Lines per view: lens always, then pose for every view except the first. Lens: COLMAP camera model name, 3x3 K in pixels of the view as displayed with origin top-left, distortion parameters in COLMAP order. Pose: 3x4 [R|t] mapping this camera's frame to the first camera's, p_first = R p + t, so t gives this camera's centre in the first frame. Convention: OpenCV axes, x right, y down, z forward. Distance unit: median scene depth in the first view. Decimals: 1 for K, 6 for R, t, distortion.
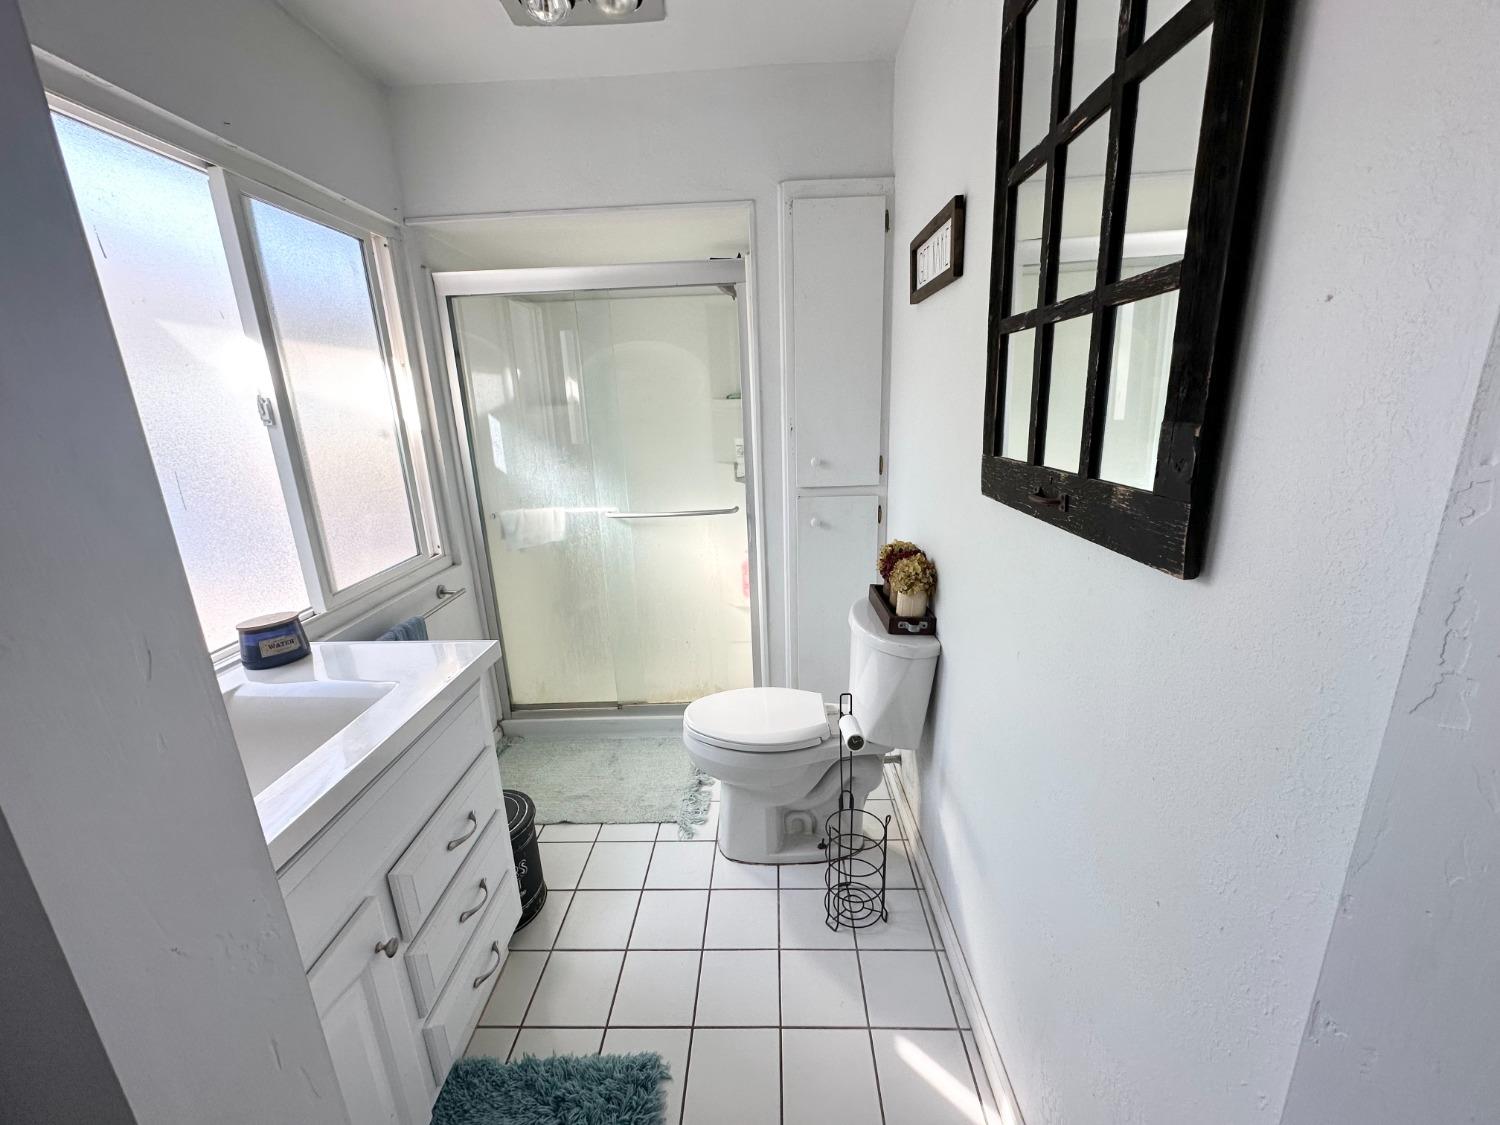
lens RADIAL K [[596.3, 0, 751.5], [0, 596.3, 564.6], [0, 0, 1]] dist [-0.002593, 0.000179]
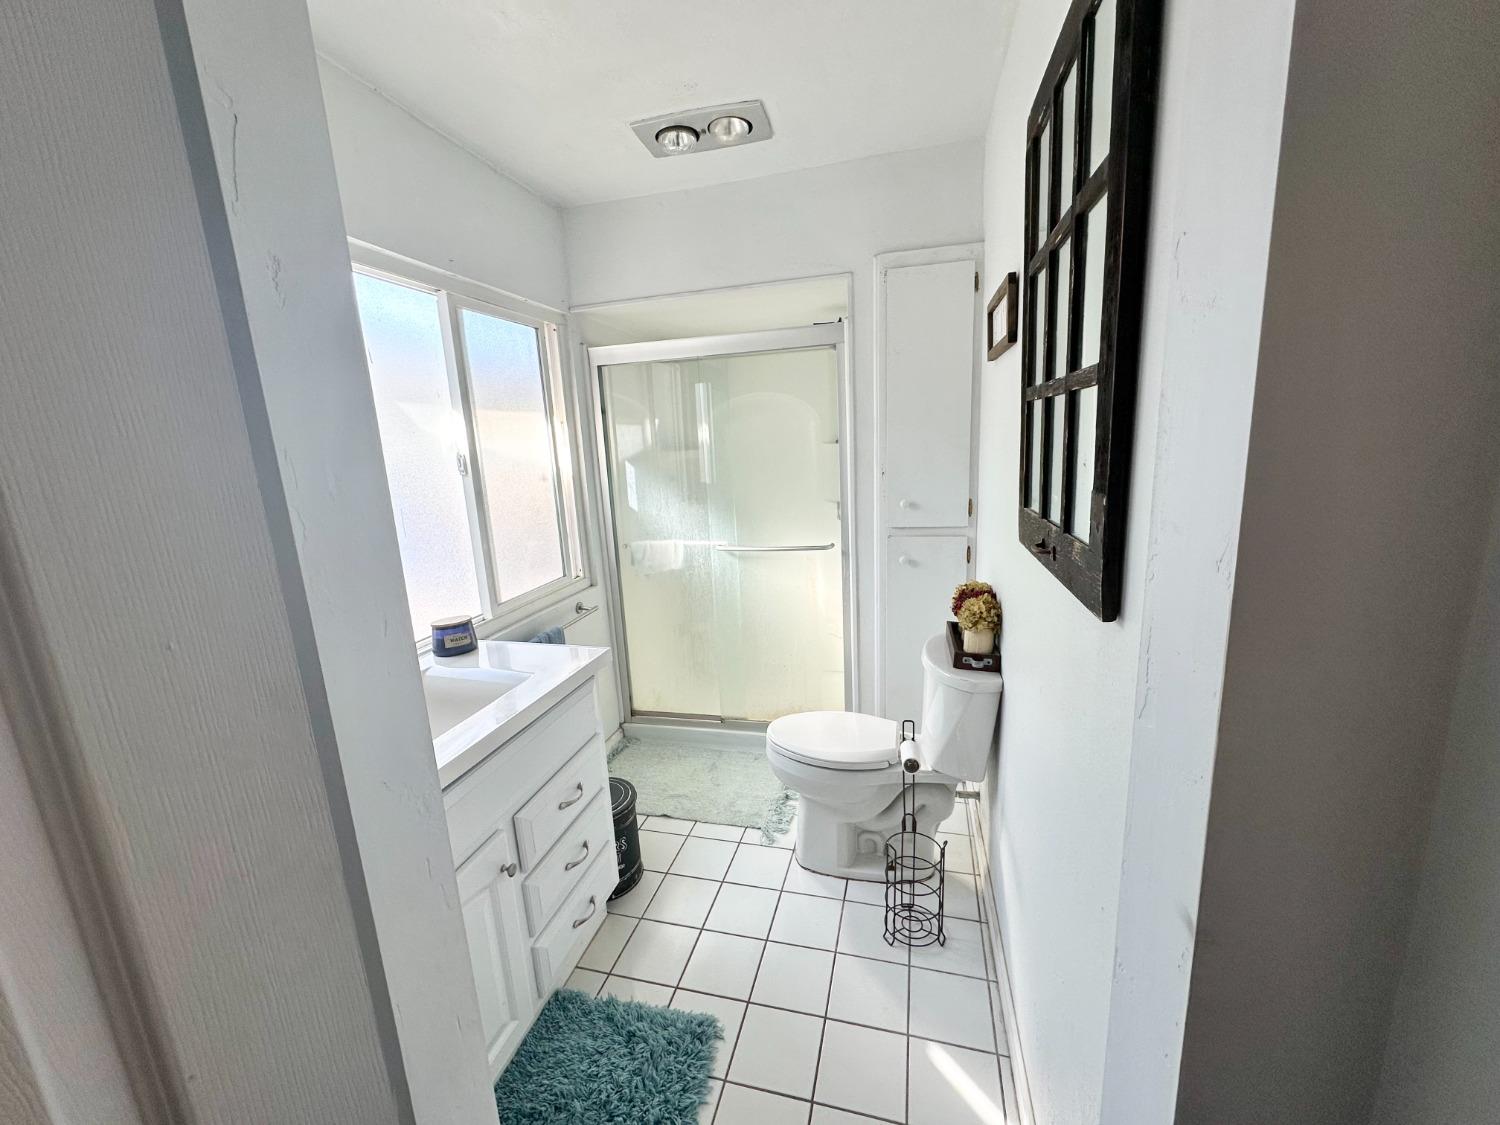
lens RADIAL K [[596.3, 0, 751.5], [0, 596.3, 564.6], [0, 0, 1]] dist [-0.002593, 0.000179]
pose [[0.973123, 0.034595, -0.227671, 0.108693], [-0.046681, 0.997760, -0.047914, 0.000118], [0.225504, 0.057254, 0.972558, -0.118461]]
